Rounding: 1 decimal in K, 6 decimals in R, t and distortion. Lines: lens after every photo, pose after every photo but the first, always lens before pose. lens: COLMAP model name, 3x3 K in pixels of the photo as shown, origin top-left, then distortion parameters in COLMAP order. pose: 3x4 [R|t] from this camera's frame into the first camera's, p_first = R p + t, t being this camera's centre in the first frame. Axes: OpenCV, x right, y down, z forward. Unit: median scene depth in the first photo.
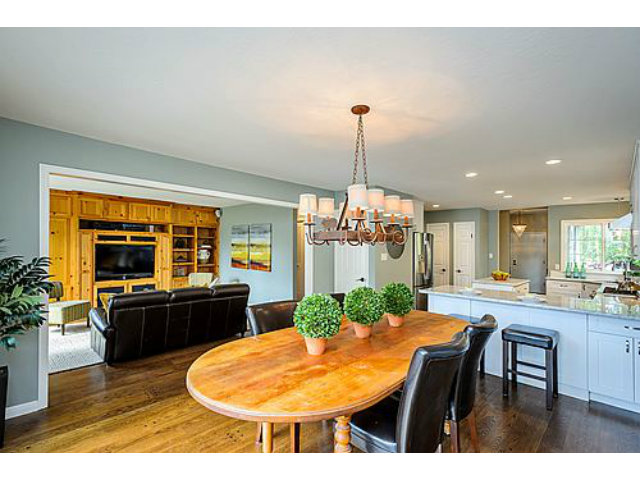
lens RADIAL K [[299.0, 0, 320.0], [0, 299.0, 240.0], [0, 0, 1]] dist [0.014371, 0.000042]
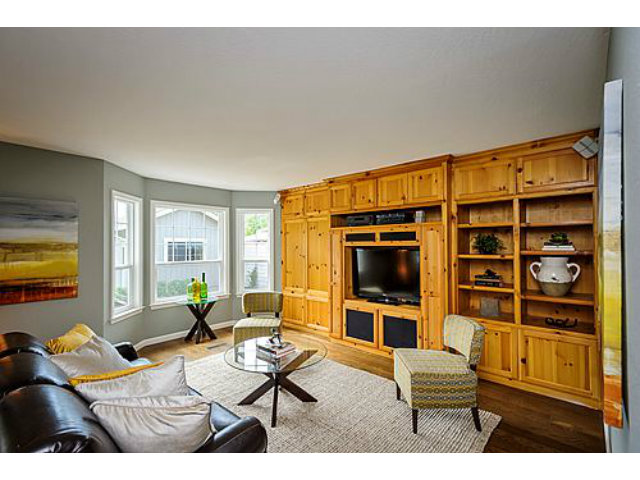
lens RADIAL K [[299.0, 0, 320.0], [0, 299.0, 240.0], [0, 0, 1]] dist [0.014371, 0.000042]
pose [[0.021033, -0.023642, -0.999499, -0.028568], [0.037616, 0.999031, -0.022839, 0.010932], [0.999071, -0.037116, 0.021902, 0.874151]]
